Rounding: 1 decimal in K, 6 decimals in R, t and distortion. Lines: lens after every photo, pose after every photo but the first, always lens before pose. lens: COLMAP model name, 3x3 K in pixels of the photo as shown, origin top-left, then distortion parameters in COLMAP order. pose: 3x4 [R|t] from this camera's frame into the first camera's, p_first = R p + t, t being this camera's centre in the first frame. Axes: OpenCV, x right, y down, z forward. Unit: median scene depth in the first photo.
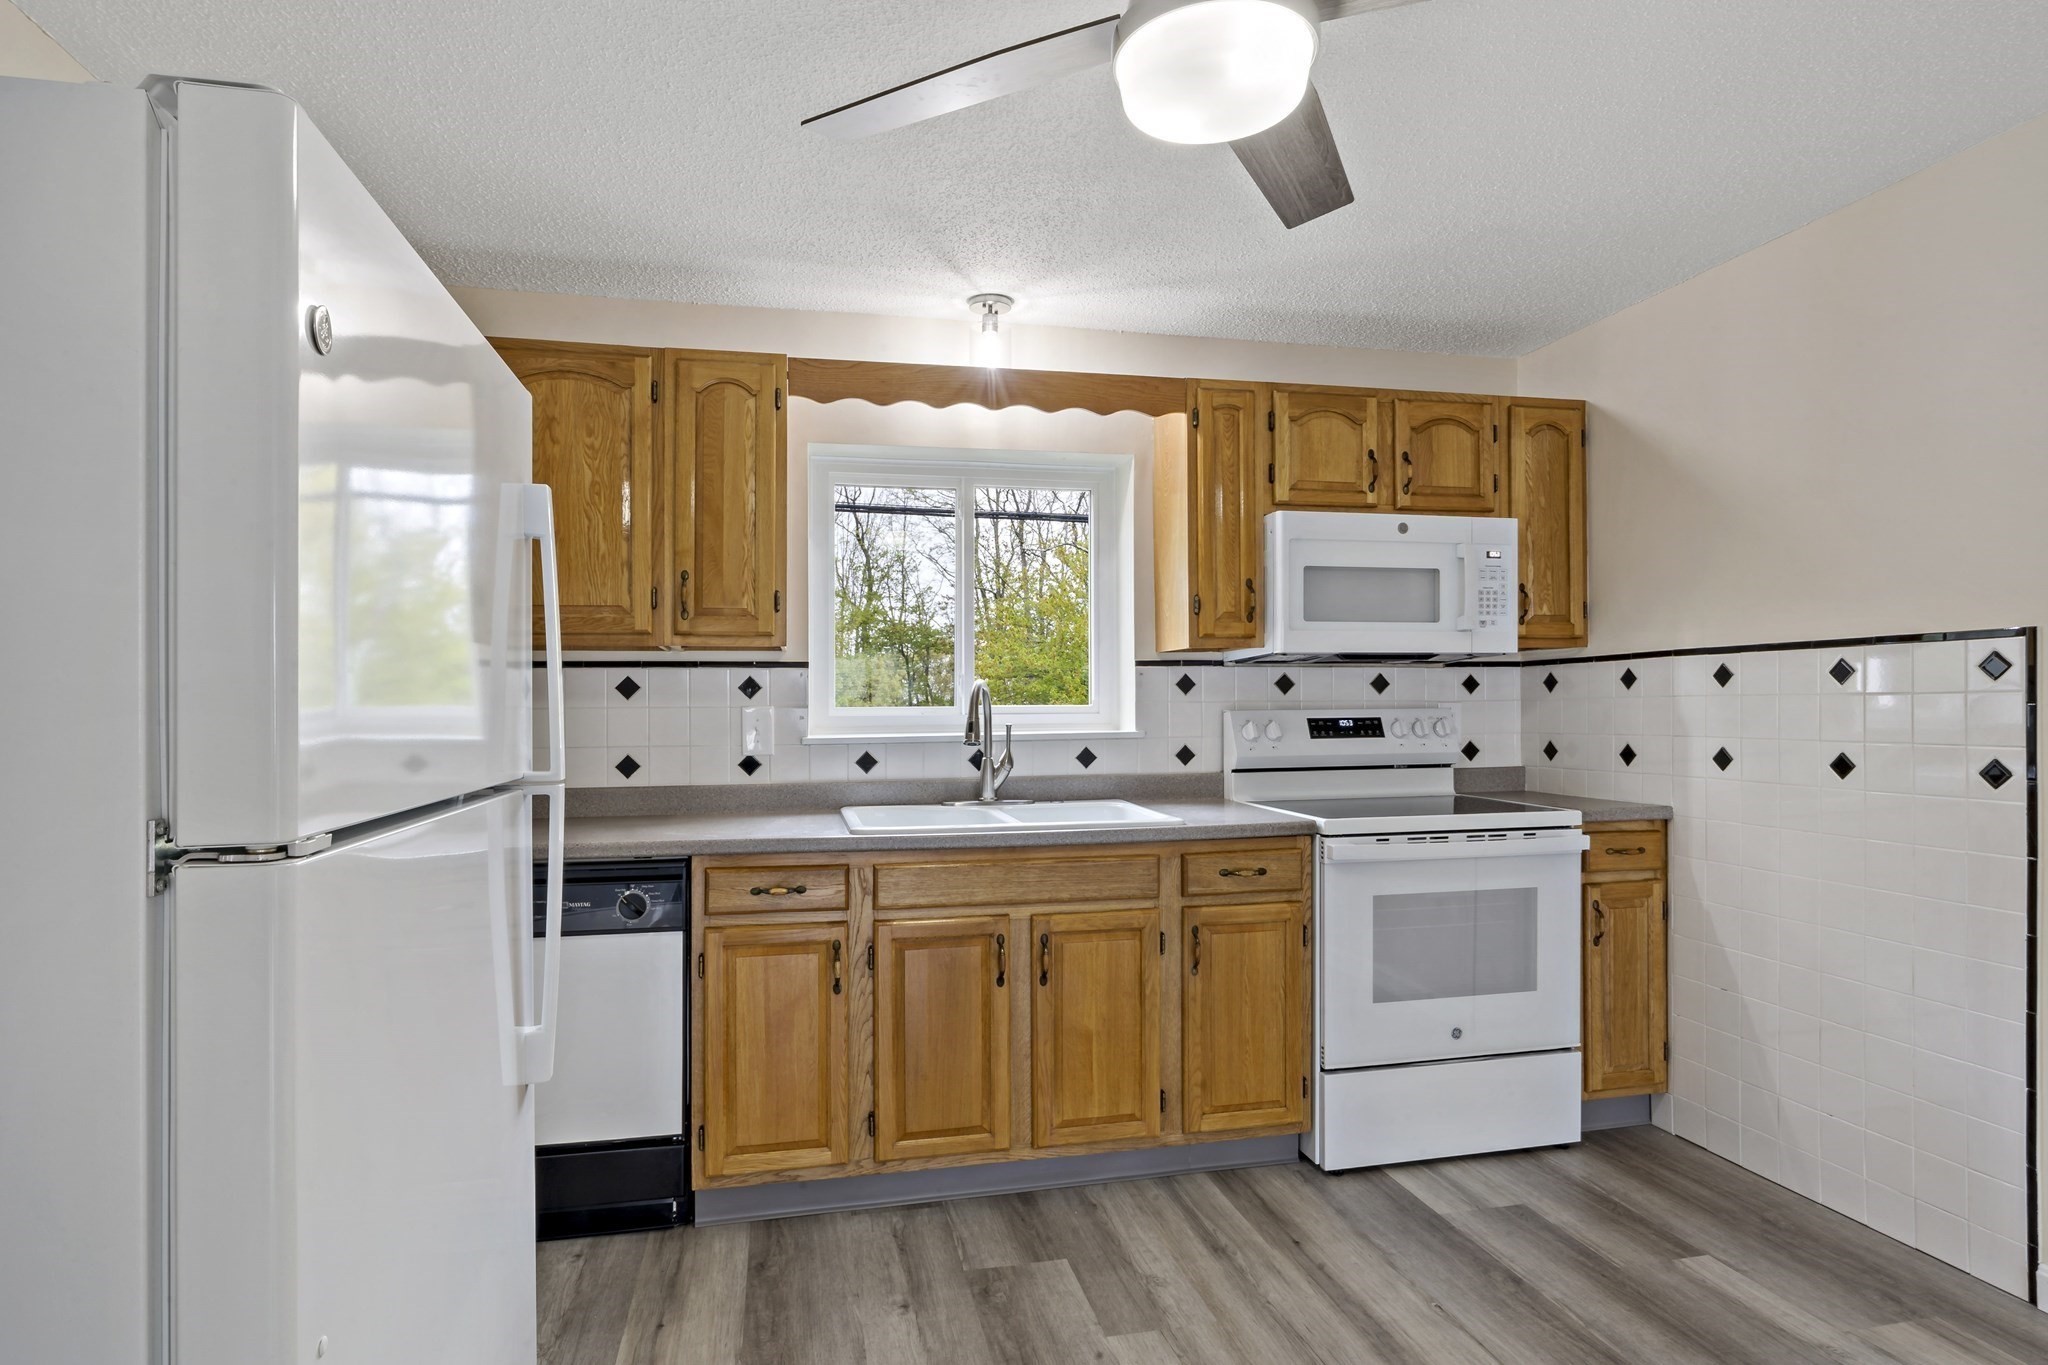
lens RADIAL K [[1161.2, 0, 1046.8], [0, 1161.2, 727.4], [0, 0, 1]] dist [-0.002485, -0.001187]
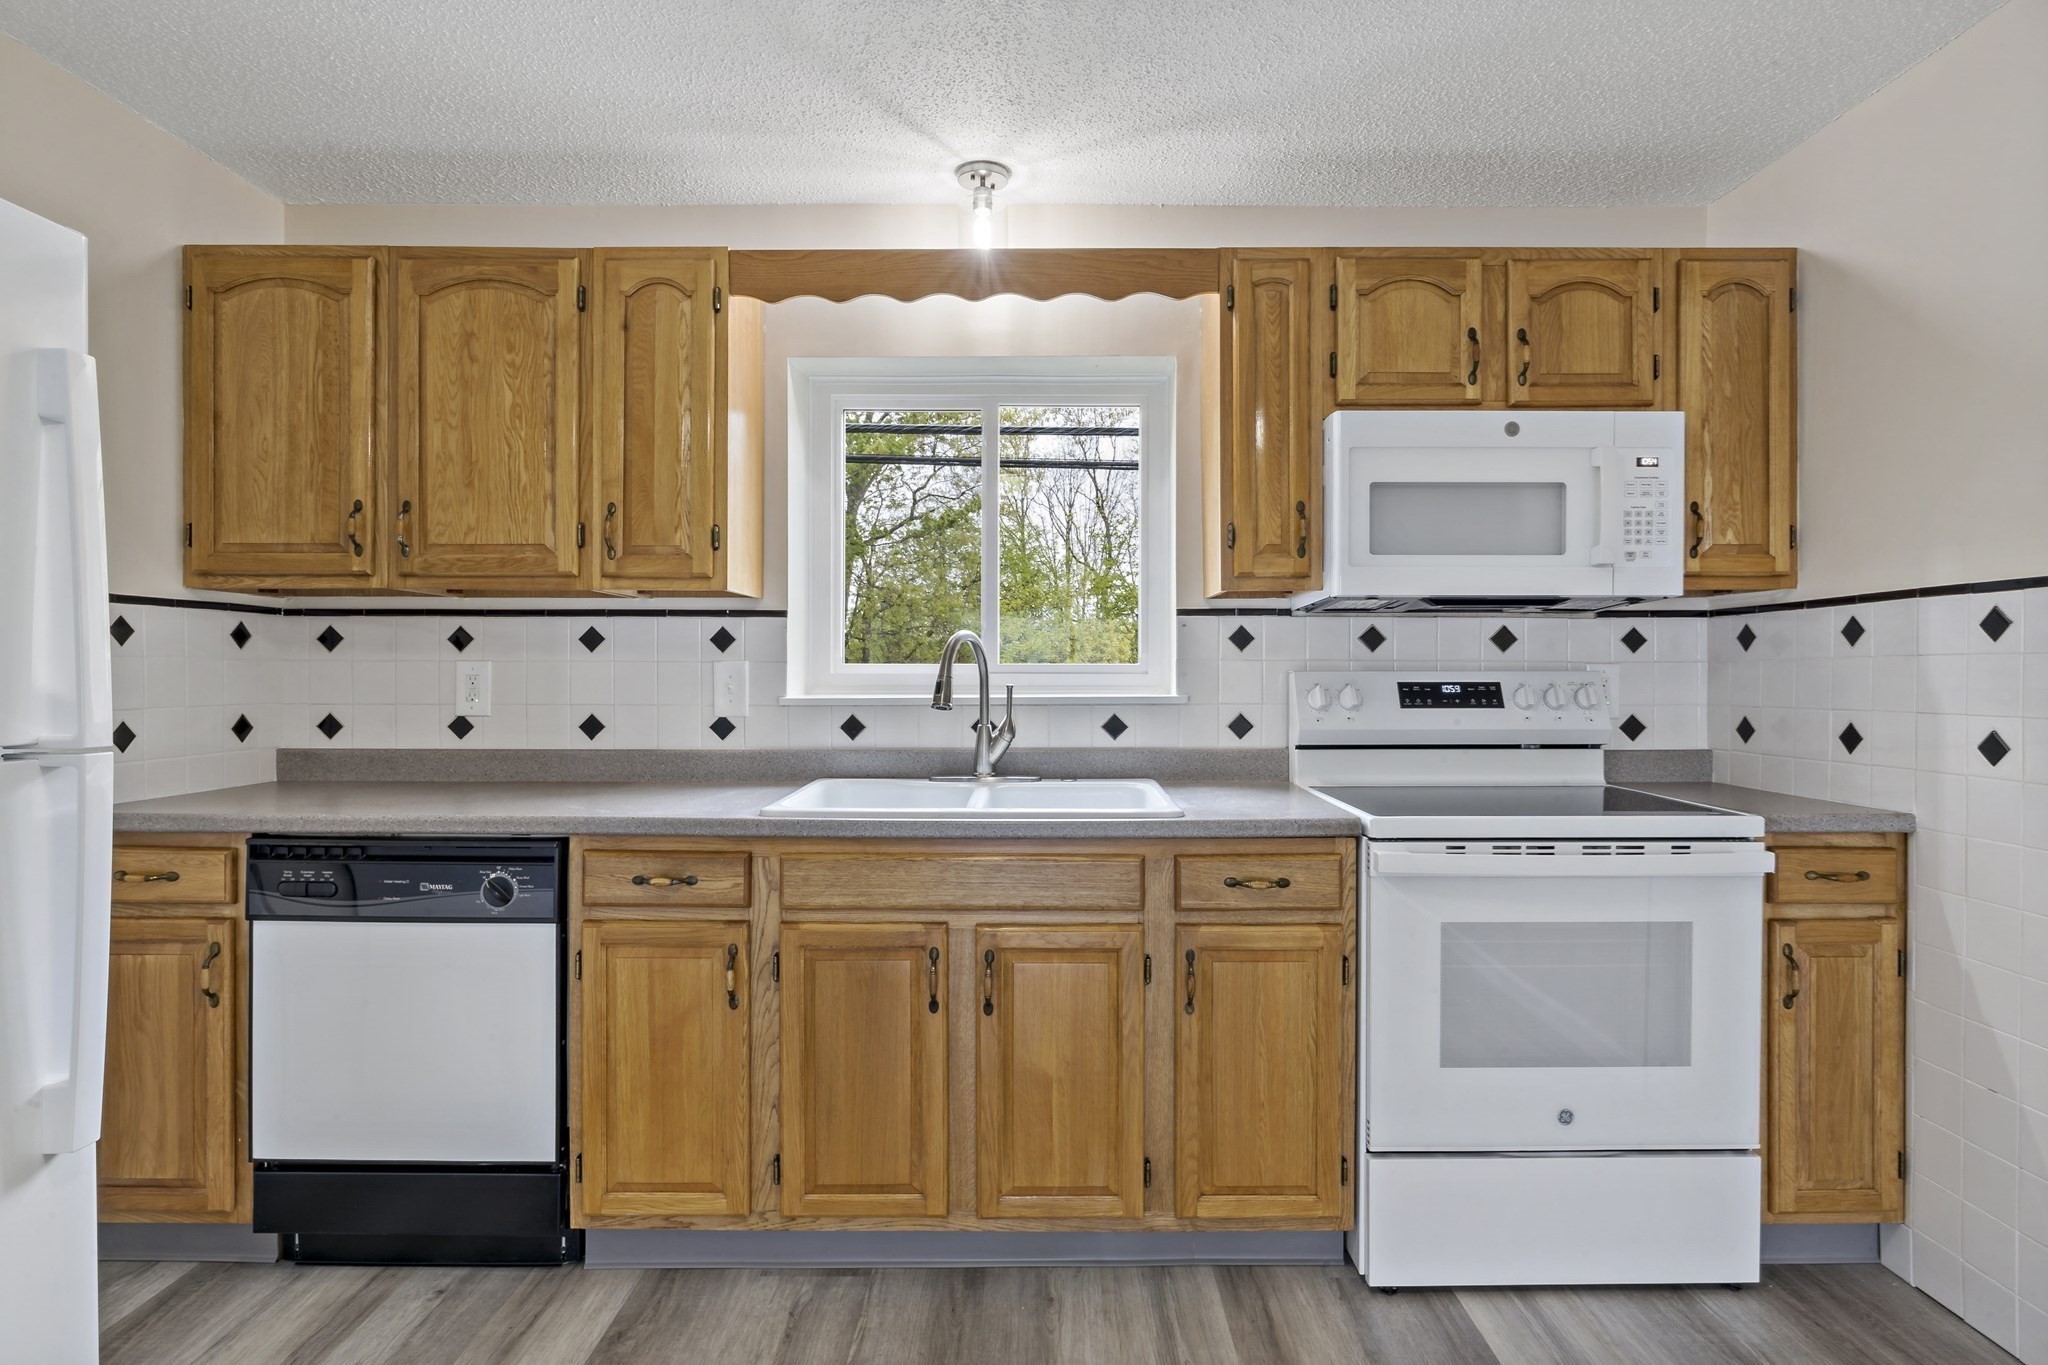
lens RADIAL K [[1113.6, 0, 1043.4], [0, 1113.6, 693.5], [0, 0, 1]] dist [0.000798, 0.001435]
pose [[0.976443, 0.013819, -0.215331, 0.173365], [-0.012874, 0.999900, 0.005792, -0.001515], [0.215390, -0.002883, 0.976524, 0.238726]]
